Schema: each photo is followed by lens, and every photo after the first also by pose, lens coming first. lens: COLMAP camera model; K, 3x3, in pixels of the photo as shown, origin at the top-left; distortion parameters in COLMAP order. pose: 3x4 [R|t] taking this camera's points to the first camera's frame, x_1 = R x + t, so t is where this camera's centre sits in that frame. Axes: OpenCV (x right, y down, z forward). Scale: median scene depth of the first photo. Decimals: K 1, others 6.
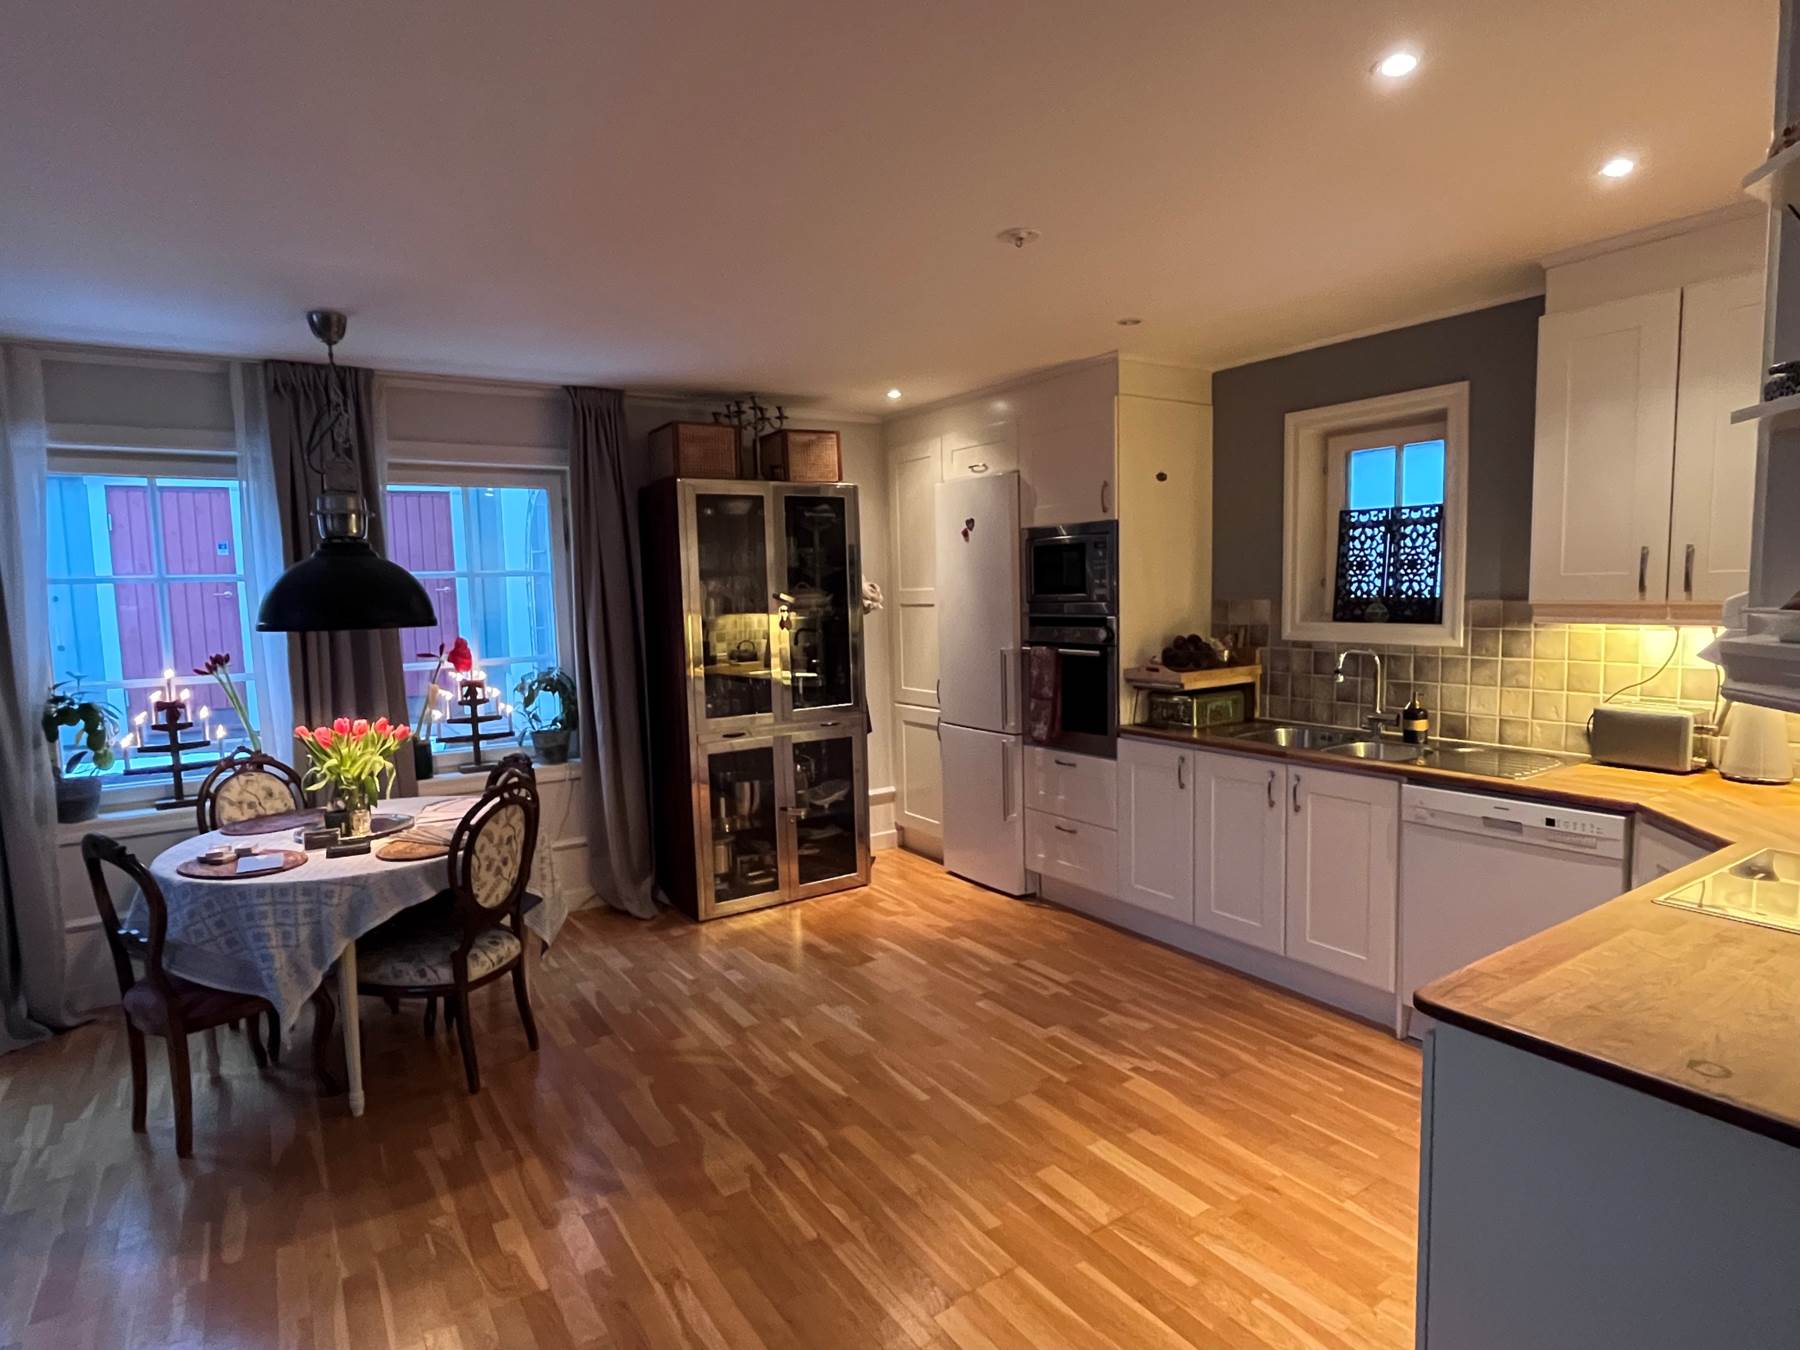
lens RADIAL K [[987.0, 0, 900.0], [0, 987.0, 675.0], [0, 0, 1]] dist [-0.001980, -0.000024]
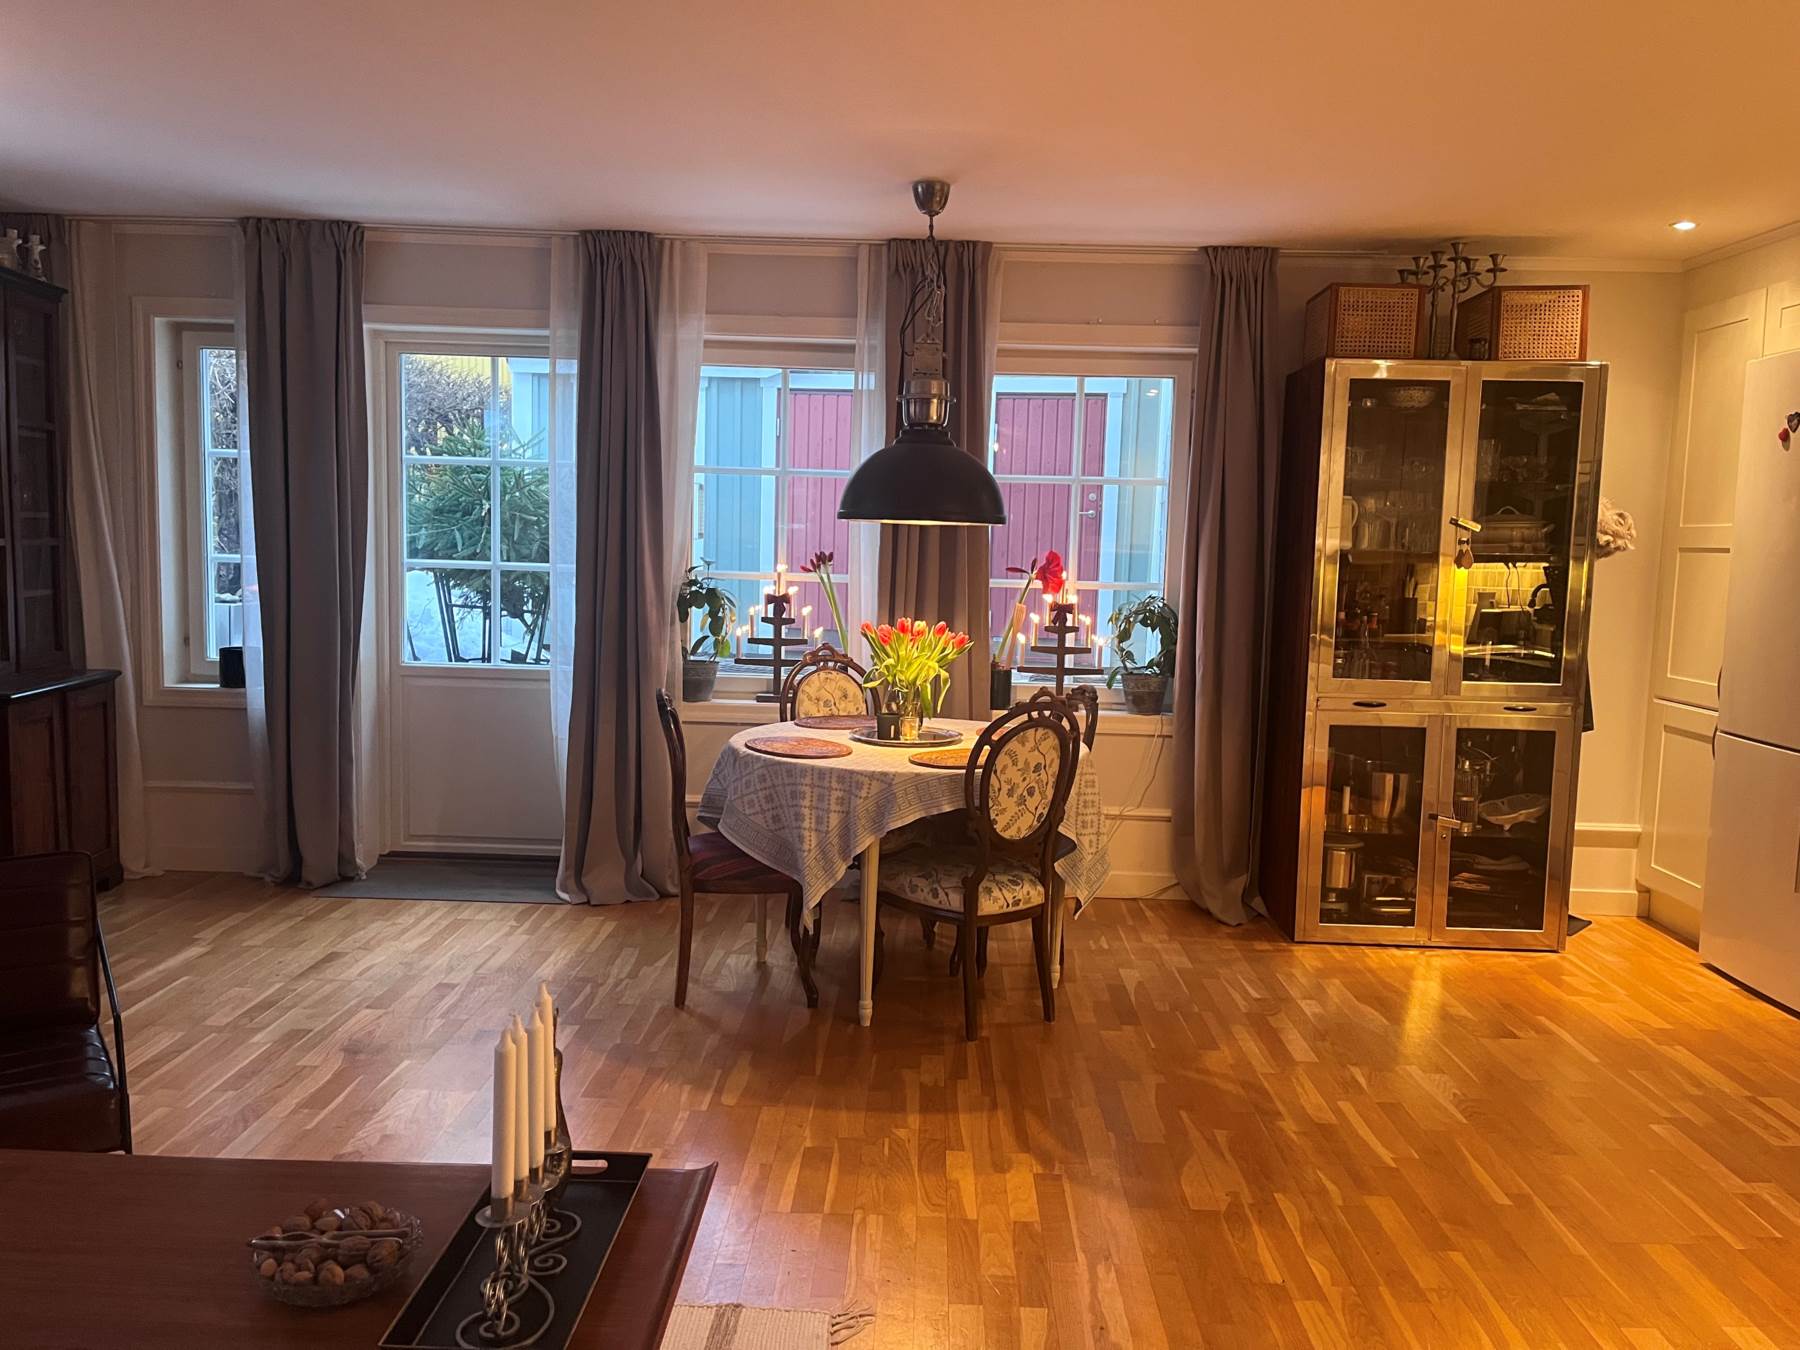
lens RADIAL K [[1377.1, 0, 908.2], [0, 1377.1, 665.7], [0, 0, 1]] dist [0.105768, -0.145272]
pose [[0.822523, 0.101899, -0.559528, 0.148584], [-0.102449, 0.994272, 0.030468, 0.040948], [0.559428, 0.032262, 0.828251, -0.073380]]
